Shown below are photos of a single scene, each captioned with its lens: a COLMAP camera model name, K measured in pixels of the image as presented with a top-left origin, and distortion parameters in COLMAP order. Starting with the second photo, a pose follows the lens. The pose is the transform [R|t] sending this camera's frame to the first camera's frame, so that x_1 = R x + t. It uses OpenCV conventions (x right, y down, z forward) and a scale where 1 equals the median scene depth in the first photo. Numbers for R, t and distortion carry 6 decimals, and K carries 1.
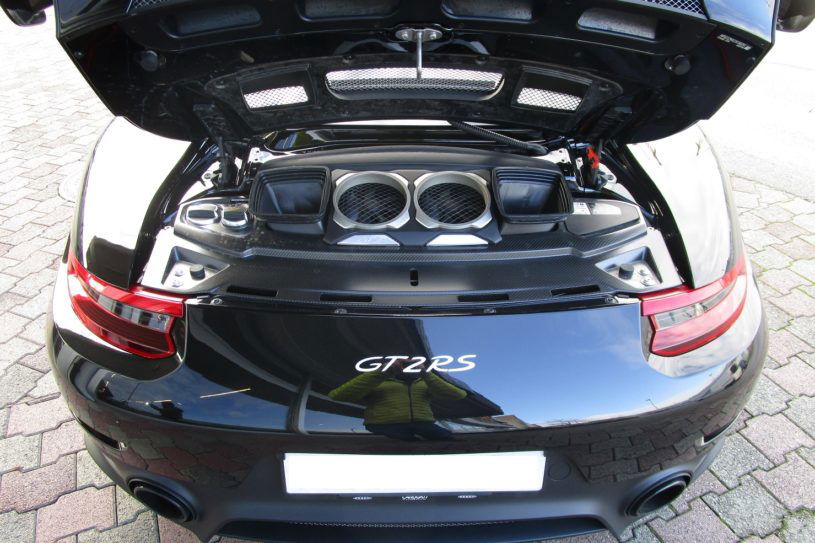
lens RADIAL K [[580.4, 0, 407.5], [0, 580.4, 271.5], [0, 0, 1]] dist [-0.006405, -0.004935]
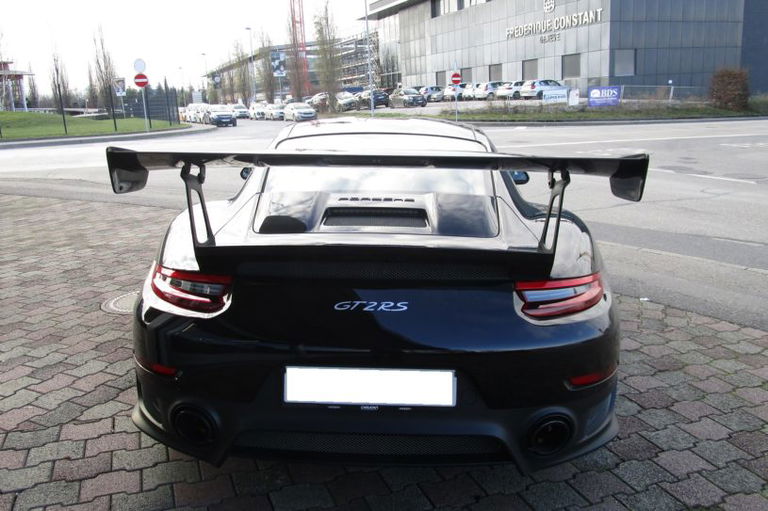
lens RADIAL K [[717.1, 0, 384.0], [0, 717.1, 255.5], [0, 0, 1]] dist [-0.012639, -0.013067]
pose [[0.998874, 0.007640, -0.046825, 0.094157], [-0.026622, 0.907186, -0.419886, 0.573188], [0.039271, 0.420659, 0.906368, -0.586113]]
